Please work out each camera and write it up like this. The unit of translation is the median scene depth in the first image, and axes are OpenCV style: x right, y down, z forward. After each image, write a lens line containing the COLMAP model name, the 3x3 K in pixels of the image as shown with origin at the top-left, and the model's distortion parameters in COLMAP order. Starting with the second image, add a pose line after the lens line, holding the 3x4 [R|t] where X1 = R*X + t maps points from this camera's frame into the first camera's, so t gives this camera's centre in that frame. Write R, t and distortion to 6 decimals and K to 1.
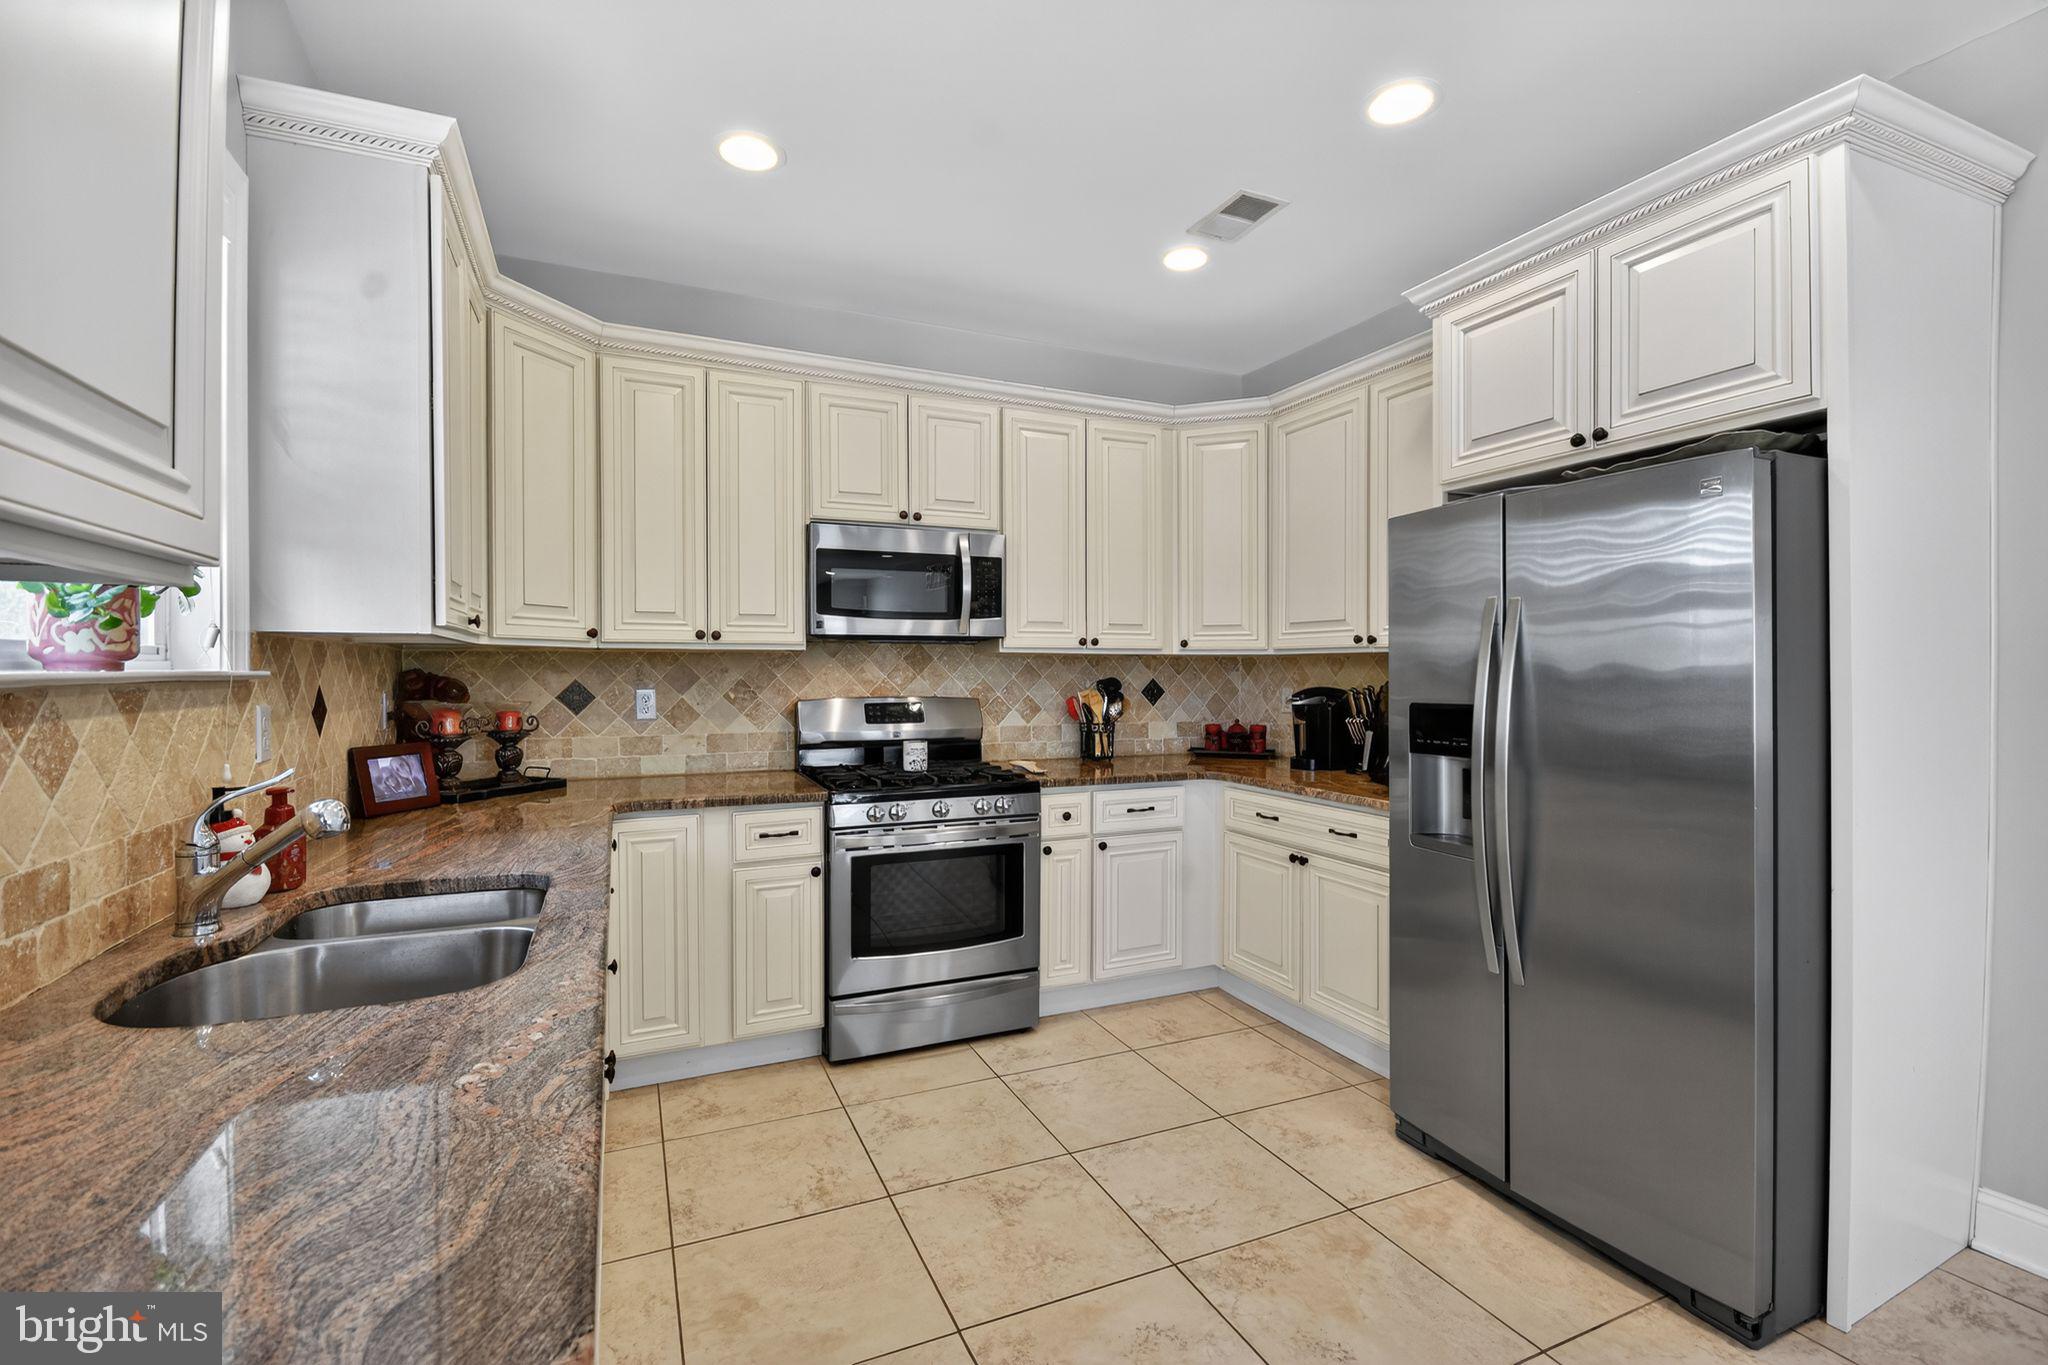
lens RADIAL K [[893.5, 0, 1013.6], [0, 893.5, 680.0], [0, 0, 1]] dist [-0.009871, -0.003444]
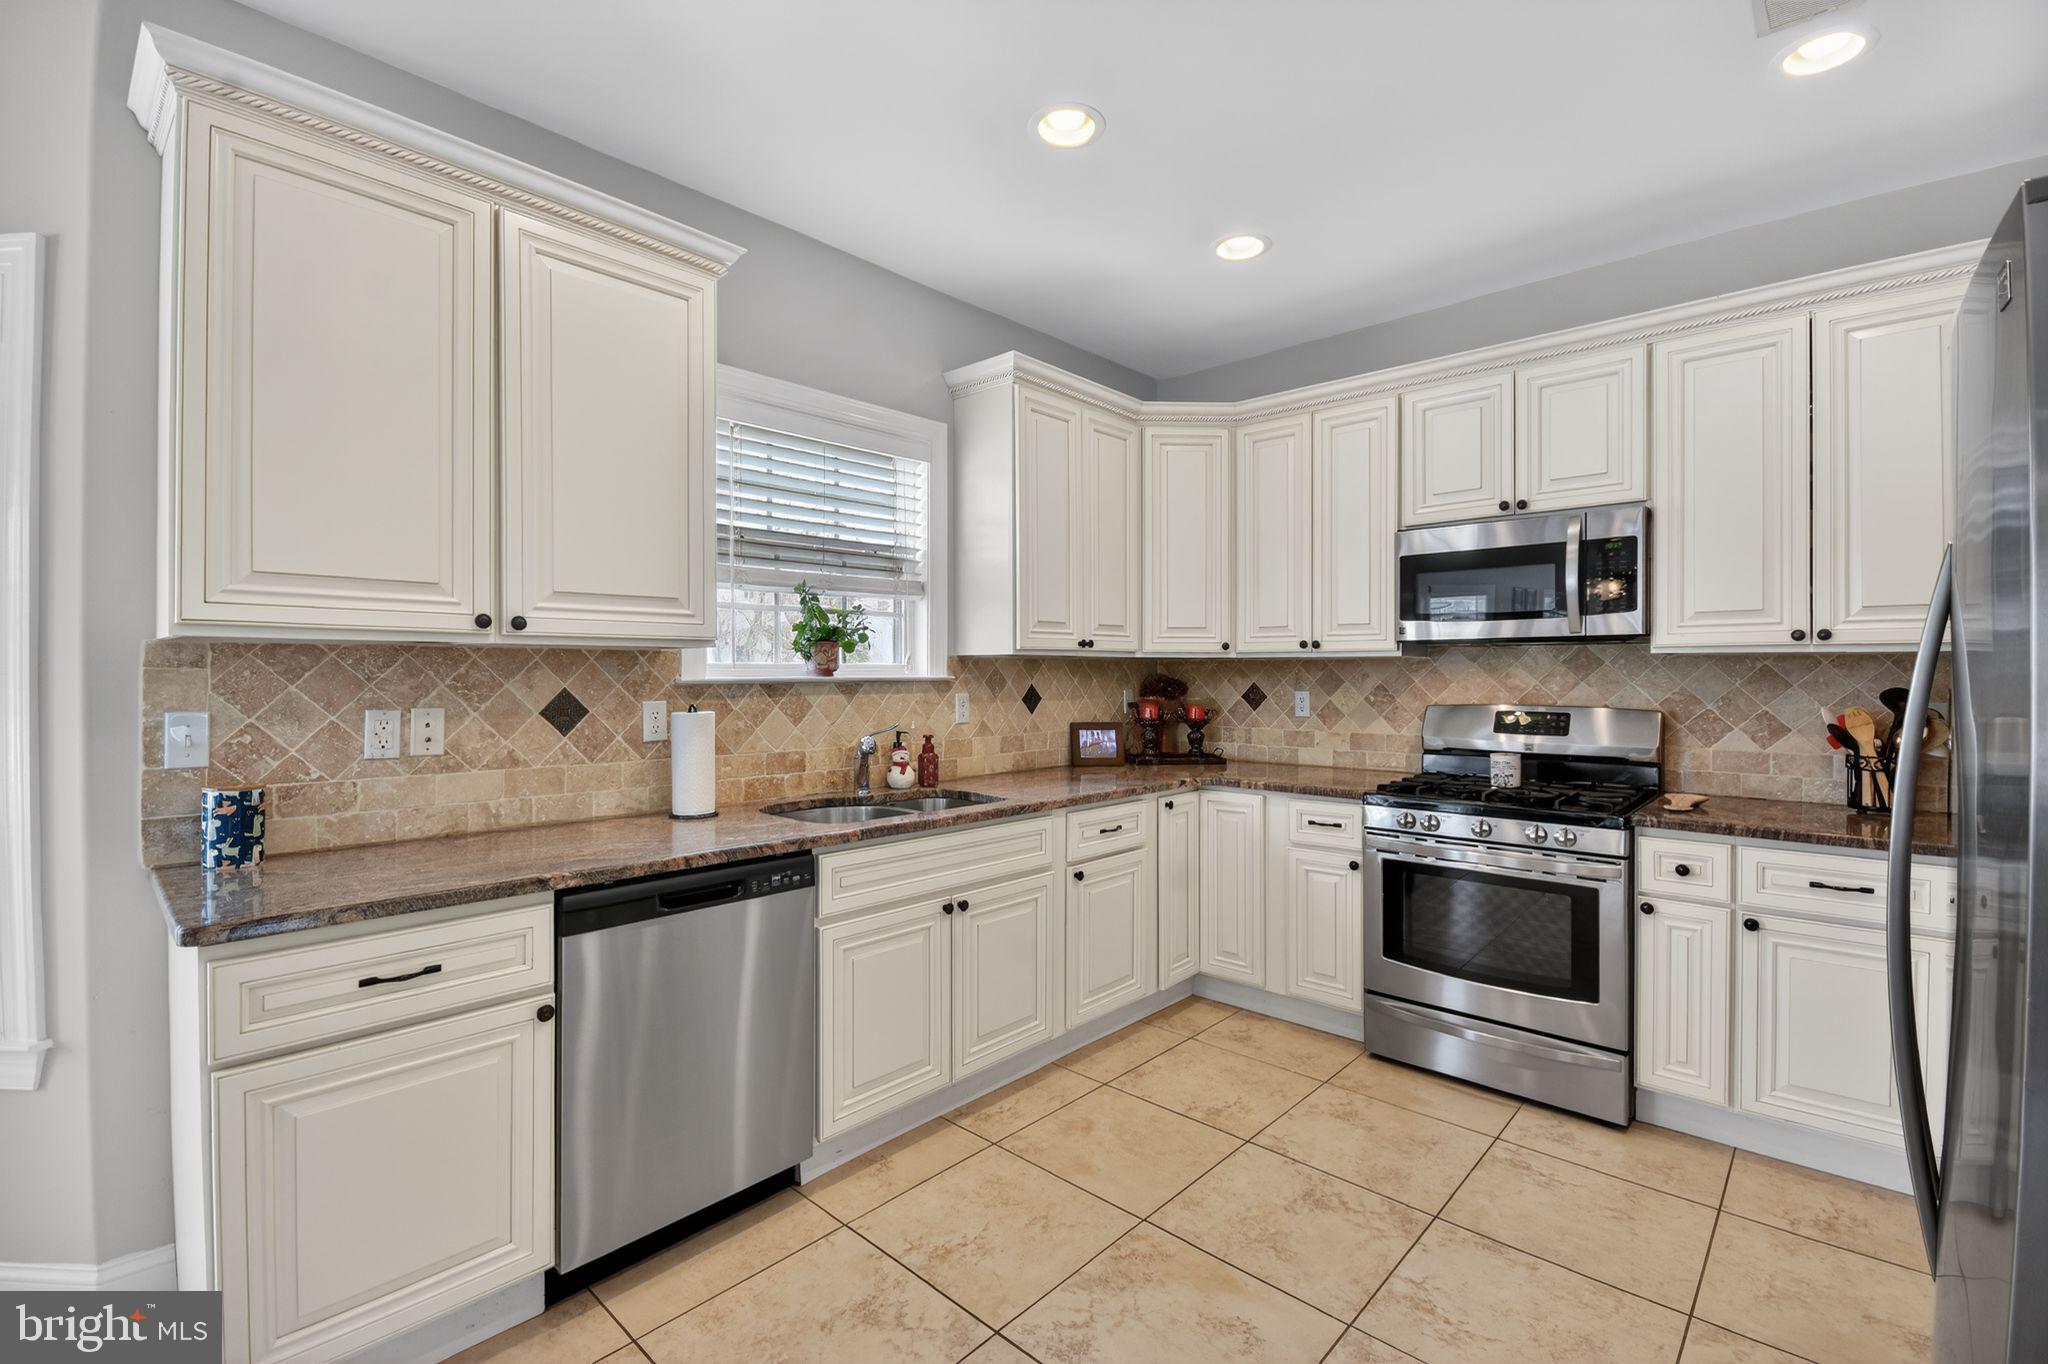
lens RADIAL K [[893.5, 0, 1019.5], [0, 893.5, 676.7], [0, 0, 1]] dist [-0.009871, -0.003444]
pose [[0.389142, 0.003788, -0.921170, 0.559522], [-0.009247, 0.999957, 0.000205, -0.005942], [0.921131, 0.008439, 0.389161, 0.204109]]
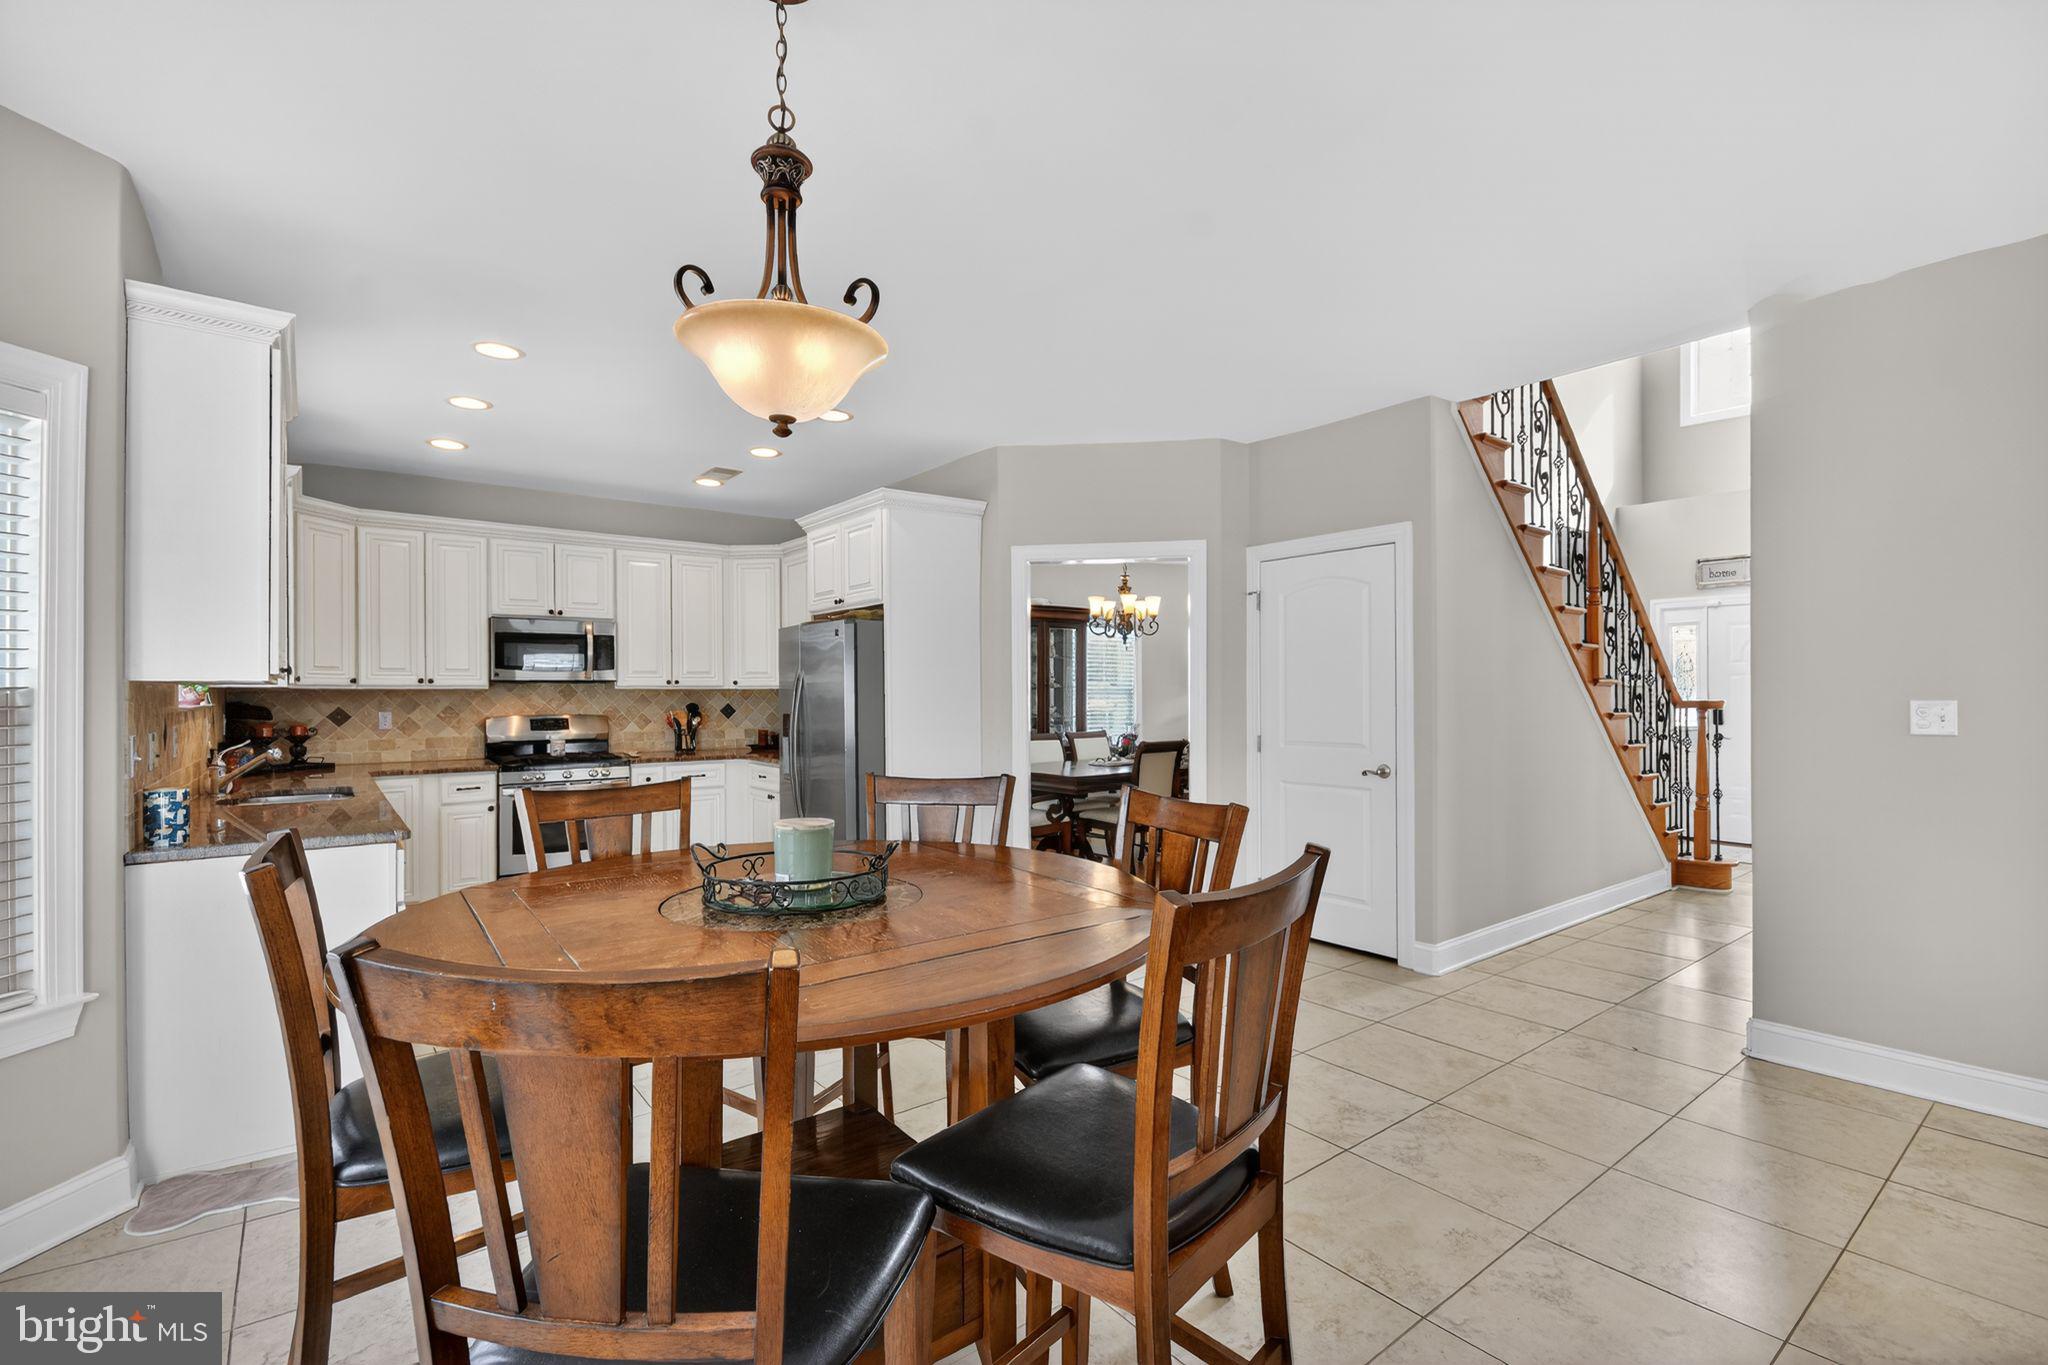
lens RADIAL K [[893.5, 0, 1024.9], [0, 893.5, 690.5], [0, 0, 1]] dist [-0.009871, -0.003444]
pose [[0.967805, -0.005289, 0.251647, 0.365969], [0.008965, 0.999869, -0.013462, 0.003432], [-0.251543, 0.015284, 0.967725, -1.010130]]
